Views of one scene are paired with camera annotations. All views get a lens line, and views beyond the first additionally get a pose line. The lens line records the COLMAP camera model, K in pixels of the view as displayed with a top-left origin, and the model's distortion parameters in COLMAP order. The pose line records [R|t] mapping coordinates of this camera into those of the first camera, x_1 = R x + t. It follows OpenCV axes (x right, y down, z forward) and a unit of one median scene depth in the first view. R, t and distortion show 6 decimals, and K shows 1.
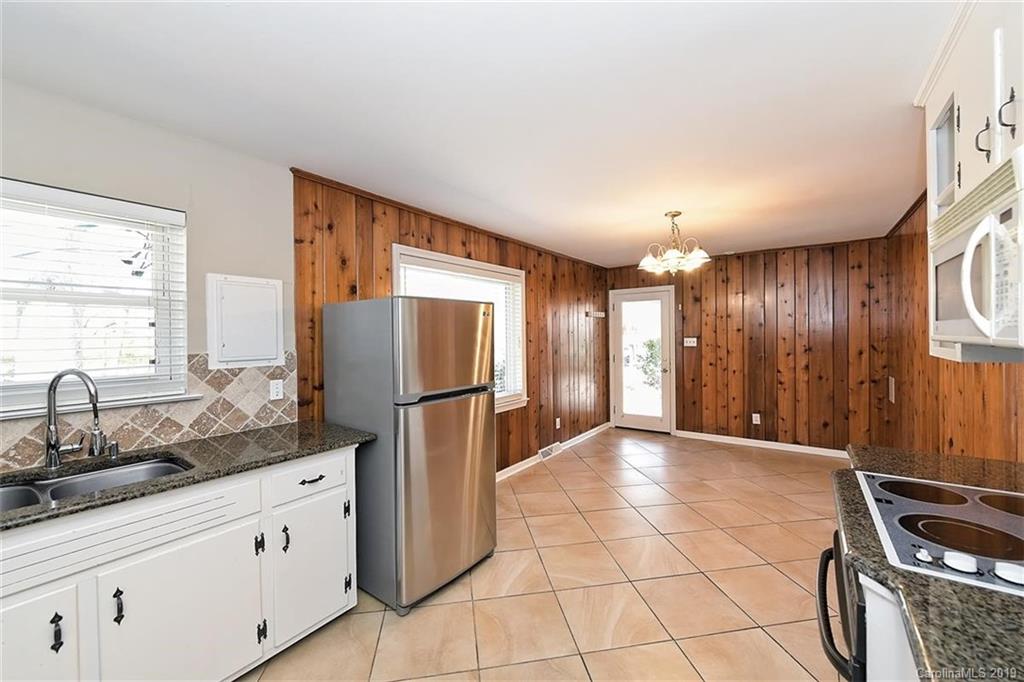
lens RADIAL K [[404.9, 0, 514.1], [0, 404.9, 338.7], [0, 0, 1]] dist [0.000607, -0.000074]
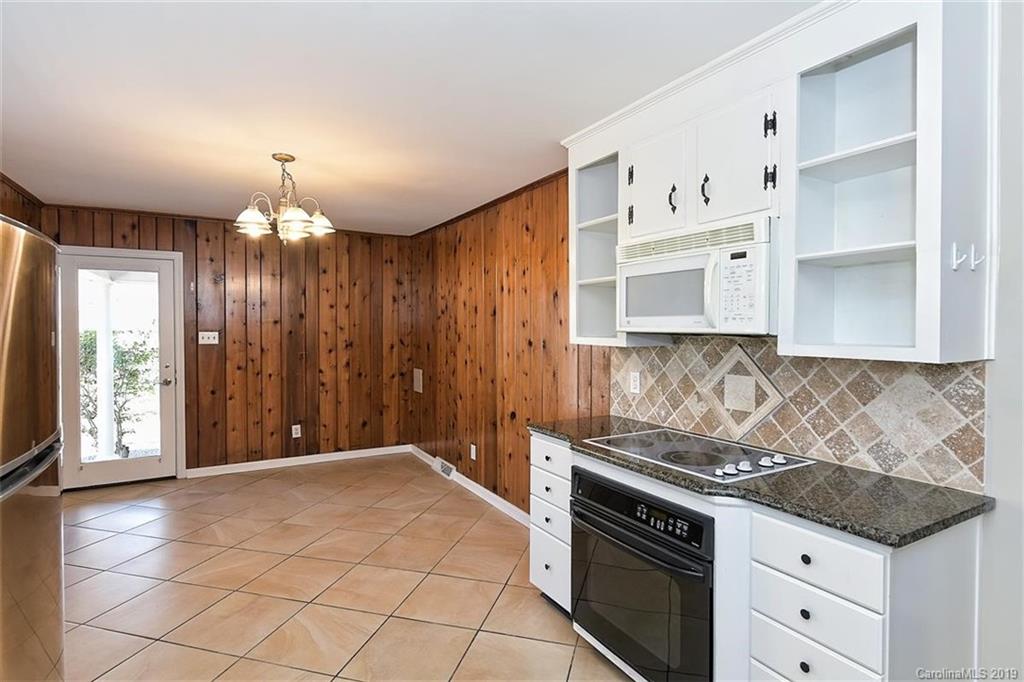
lens RADIAL K [[528.3, 0, 517.8], [0, 528.3, 337.3], [0, 0, 1]] dist [0.000432, 0.000071]
pose [[0.407908, -0.004987, 0.913010, -0.207458], [0.001308, 0.999987, 0.004877, 0.004180], [-0.913022, -0.000795, 0.407909, 0.169057]]
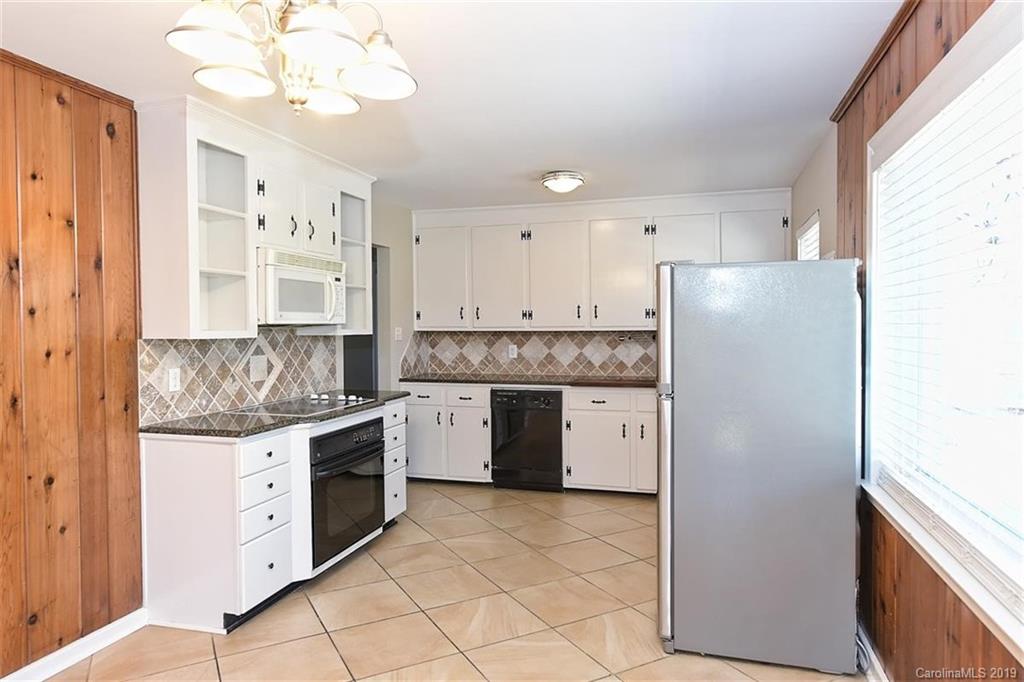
lens RADIAL K [[647.1, 0, 513.5], [0, 647.1, 336.2], [0, 0, 1]] dist [0.004455, 0.001817]
pose [[-0.942217, 0.022299, -0.334259, 0.285261], [0.012432, 0.999422, 0.031630, -0.004370], [0.334771, 0.025647, -0.941950, 1.053599]]
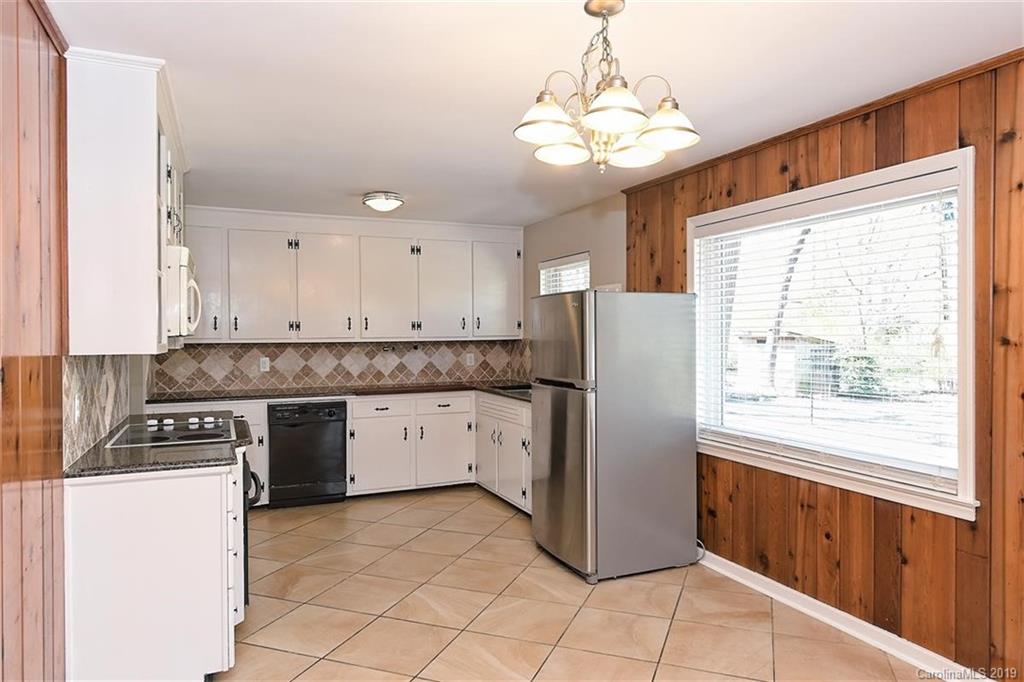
lens RADIAL K [[654.4, 0, 516.9], [0, 654.4, 336.5], [0, 0, 1]] dist [0.003174, -0.000542]
pose [[-0.499924, 0.017708, -0.865888, 0.676834], [0.001150, 0.999804, 0.019783, -0.009551], [0.866068, 0.008895, -0.499846, 0.868134]]
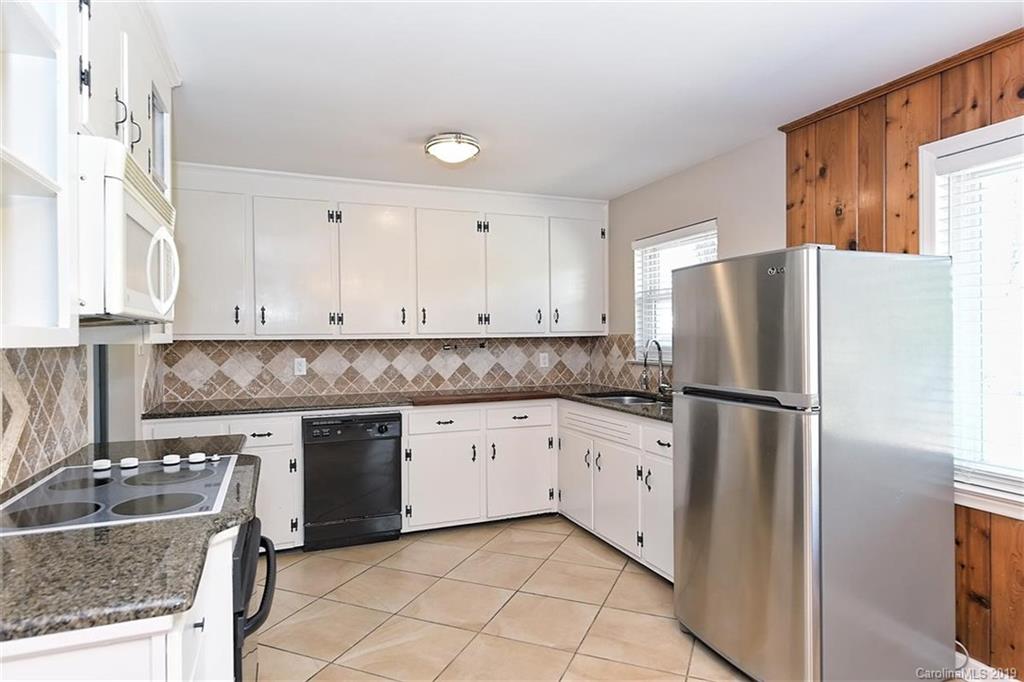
lens RADIAL K [[583.5, 0, 517.0], [0, 583.5, 337.0], [0, 0, 1]] dist [0.002215, -0.000527]
pose [[-0.528173, 0.015600, -0.848993, 0.435687], [0.004508, 0.999869, 0.015568, 0.008811], [0.849125, 0.004396, -0.528174, 0.600678]]
